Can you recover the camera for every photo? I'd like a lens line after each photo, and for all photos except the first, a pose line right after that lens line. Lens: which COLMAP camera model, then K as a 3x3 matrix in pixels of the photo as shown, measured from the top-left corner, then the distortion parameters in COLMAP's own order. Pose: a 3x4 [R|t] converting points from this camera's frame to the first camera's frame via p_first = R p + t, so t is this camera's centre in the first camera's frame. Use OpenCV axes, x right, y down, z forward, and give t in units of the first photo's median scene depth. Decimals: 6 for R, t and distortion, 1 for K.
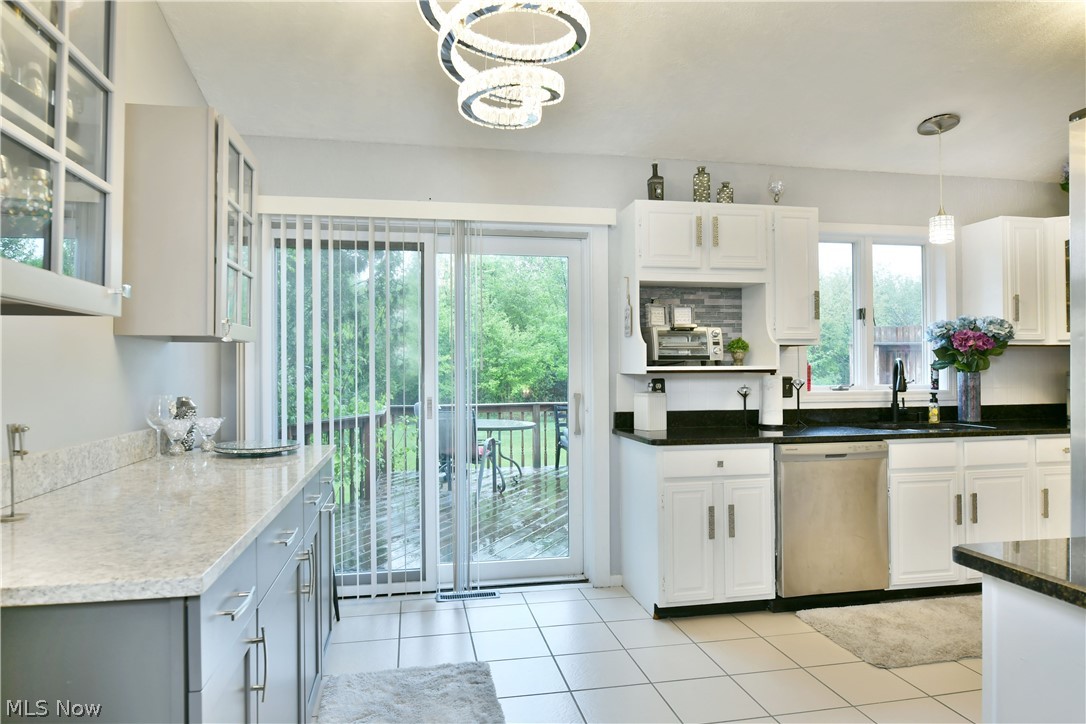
lens RADIAL K [[667.0, 0, 537.1], [0, 667.0, 361.7], [0, 0, 1]] dist [-0.010939, -0.007085]
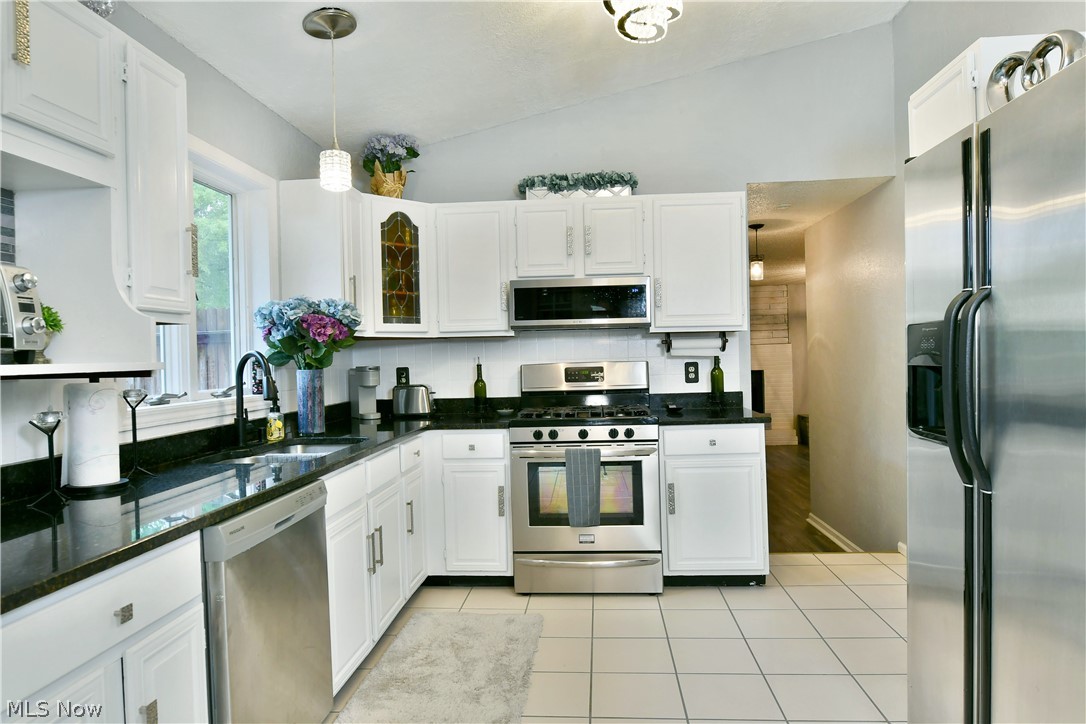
lens RADIAL K [[667.0, 0, 538.9], [0, 667.0, 362.6], [0, 0, 1]] dist [-0.010939, -0.007085]
pose [[0.271059, -0.009802, 0.962513, -0.026407], [0.010764, 0.999916, 0.007152, 0.005562], [-0.962502, 0.008422, 0.271142, 0.556147]]
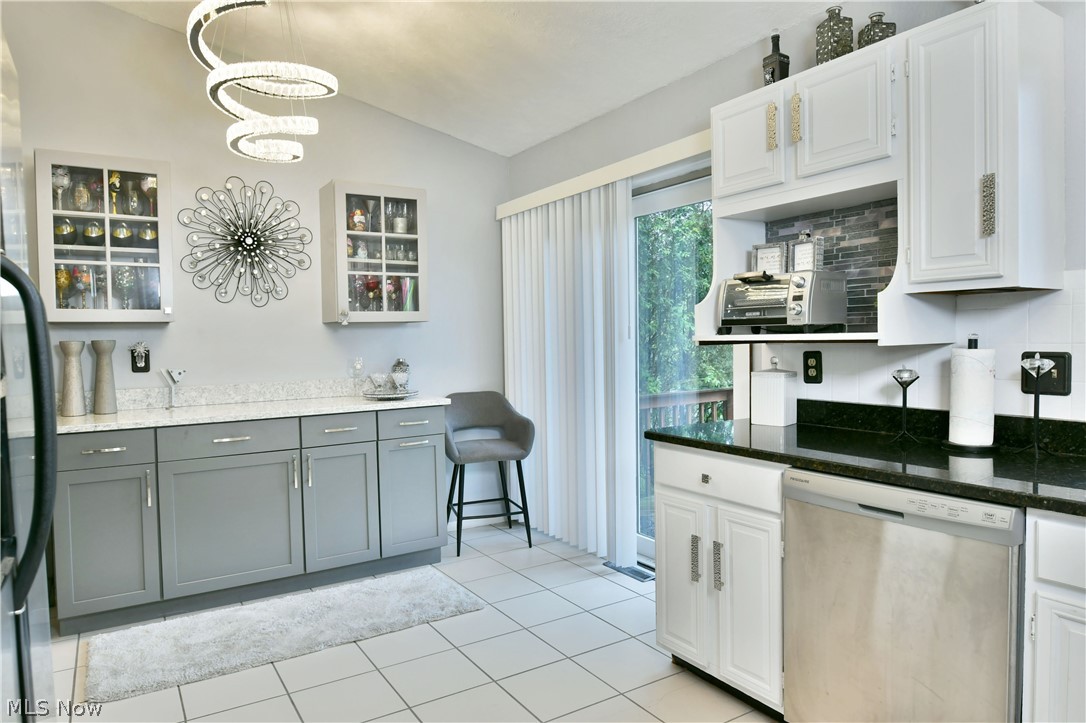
lens RADIAL K [[667.0, 0, 540.7], [0, 667.0, 362.7], [0, 0, 1]] dist [-0.010939, -0.007085]
pose [[0.374724, 0.034140, -0.926508, 0.708239], [0.025296, 0.998573, 0.047026, -0.001696], [0.926791, -0.041058, 0.373325, 0.498507]]
